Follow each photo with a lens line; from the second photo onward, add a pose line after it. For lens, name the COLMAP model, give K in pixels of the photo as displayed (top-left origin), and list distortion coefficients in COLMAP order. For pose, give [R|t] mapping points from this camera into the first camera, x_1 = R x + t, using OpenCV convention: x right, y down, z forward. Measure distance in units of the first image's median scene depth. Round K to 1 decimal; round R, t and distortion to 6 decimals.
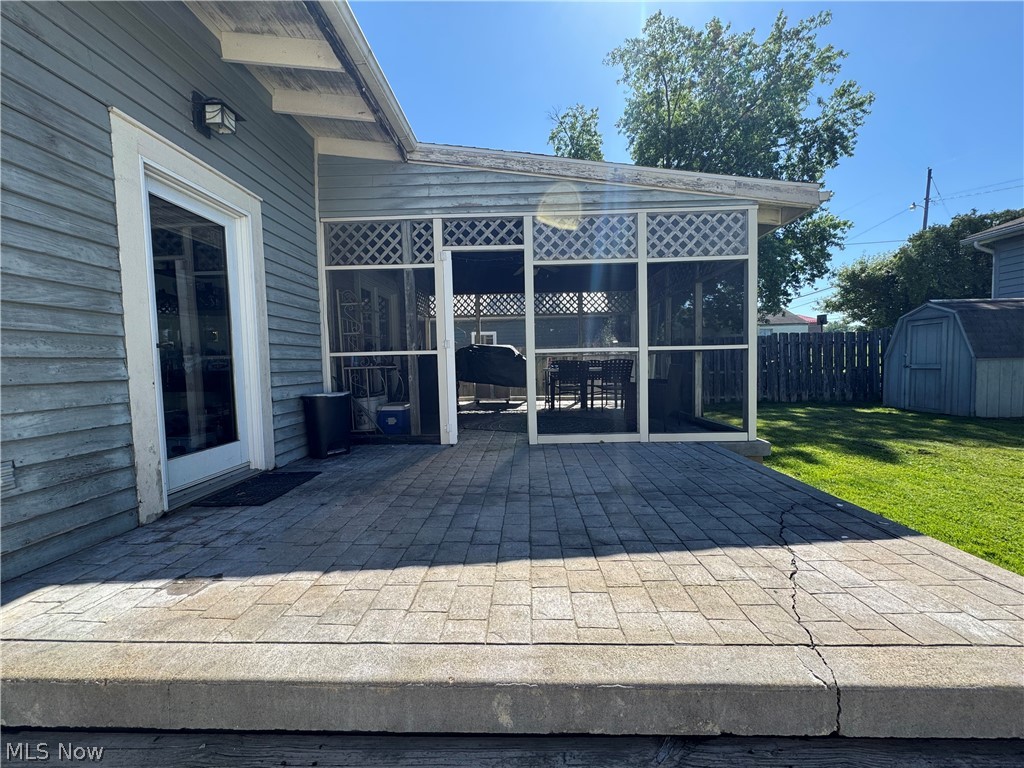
lens RADIAL K [[406.3, 0, 513.4], [0, 406.3, 383.5], [0, 0, 1]] dist [-0.003950, 0.000829]
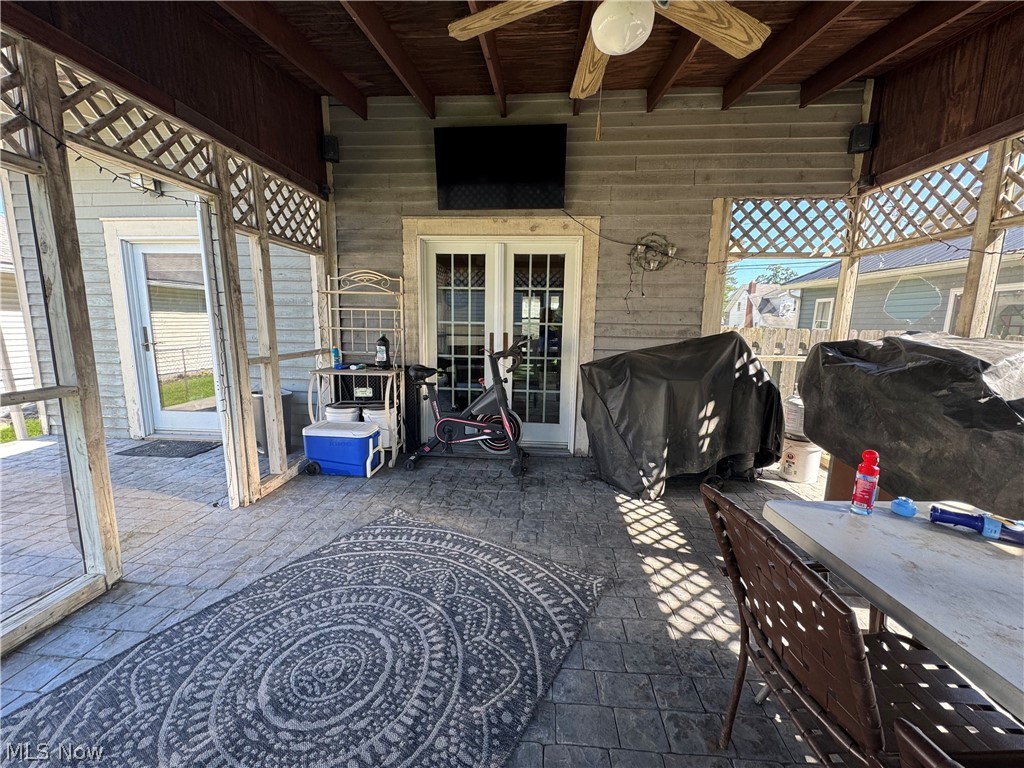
lens RADIAL K [[406.3, 0, 511.9], [0, 406.3, 385.6], [0, 0, 1]] dist [-0.003950, 0.000829]
pose [[-0.043729, 0.178994, -0.982878, 0.565833], [-0.066968, 0.981081, 0.181646, -0.245542], [0.996796, 0.073764, -0.030915, 1.890139]]
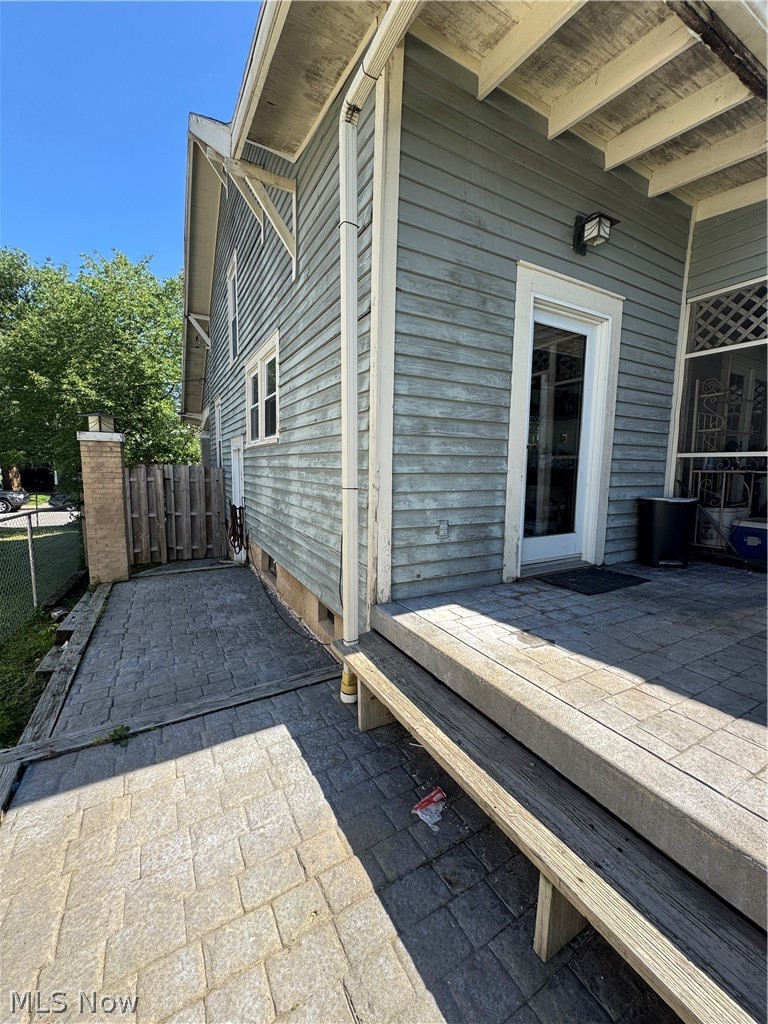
lens RADIAL K [[406.3, 0, 382.8], [0, 406.3, 511.7], [0, 0, 1]] dist [-0.003950, 0.000829]
pose [[0.510091, 0.123521, -0.851205, -0.007808], [-0.067142, 0.992333, 0.103764, 0.003789], [0.857496, 0.004223, 0.514473, -0.019567]]
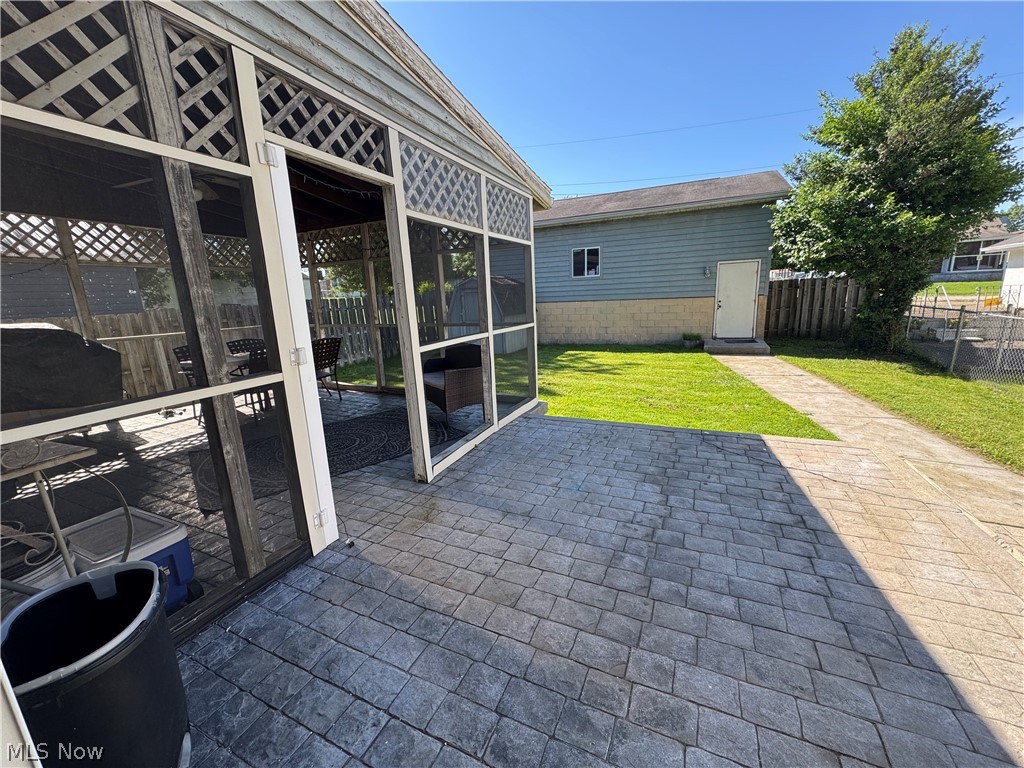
lens RADIAL K [[406.3, 0, 510.7], [0, 406.3, 383.0], [0, 0, 1]] dist [-0.003950, 0.000829]
pose [[0.392100, -0.190099, 0.900067, -0.643042], [0.080857, 0.981751, 0.172127, -0.164942], [-0.916362, 0.005285, 0.400315, 0.754806]]
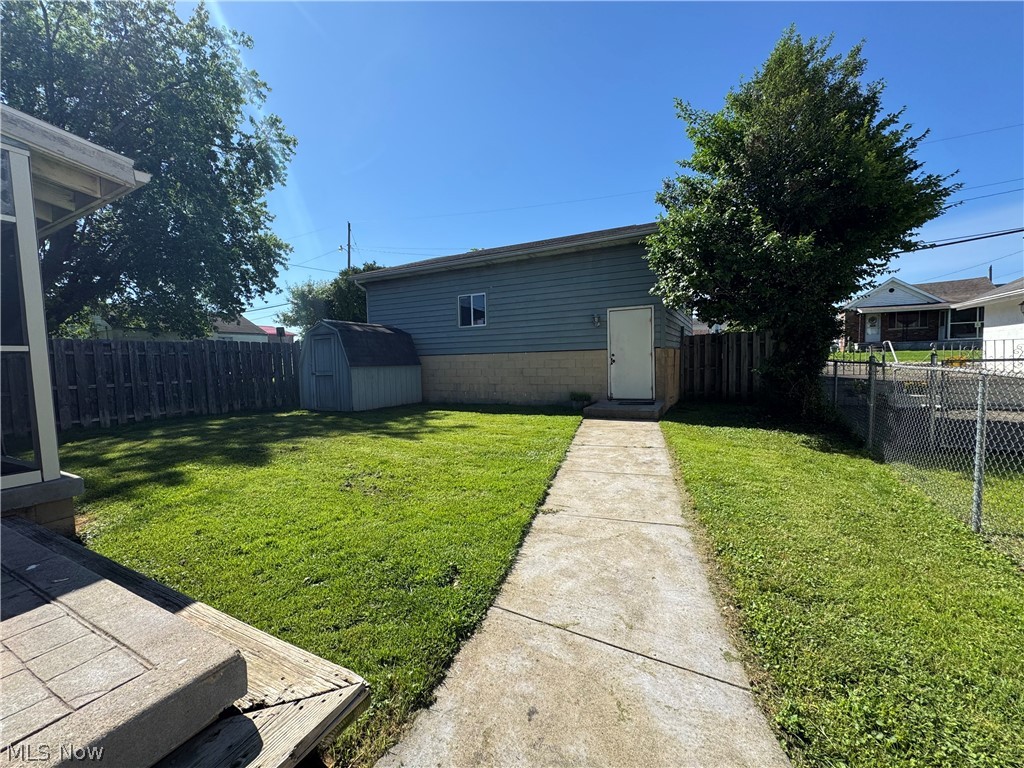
lens RADIAL K [[406.3, 0, 508.9], [0, 406.3, 383.4], [0, 0, 1]] dist [-0.003950, 0.000829]
pose [[0.431734, -0.036851, 0.901248, 0.378766], [0.058521, 0.998204, 0.012782, 0.010796], [-0.900100, 0.047223, 0.433116, -0.061805]]
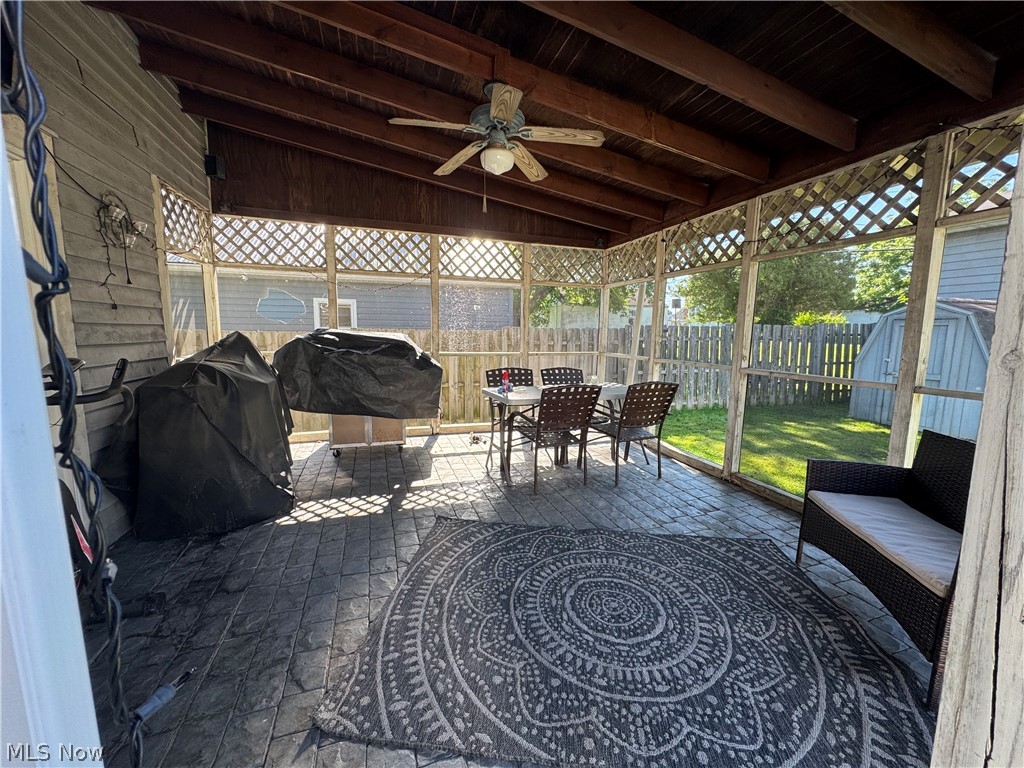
lens RADIAL K [[406.3, 0, 511.7], [0, 406.3, 386.6], [0, 0, 1]] dist [-0.003950, 0.000829]
pose [[0.936106, -0.016607, 0.351327, -0.157424], [-0.012849, 0.996603, 0.081344, -0.187785], [-0.351484, -0.080661, 0.932712, 1.228104]]
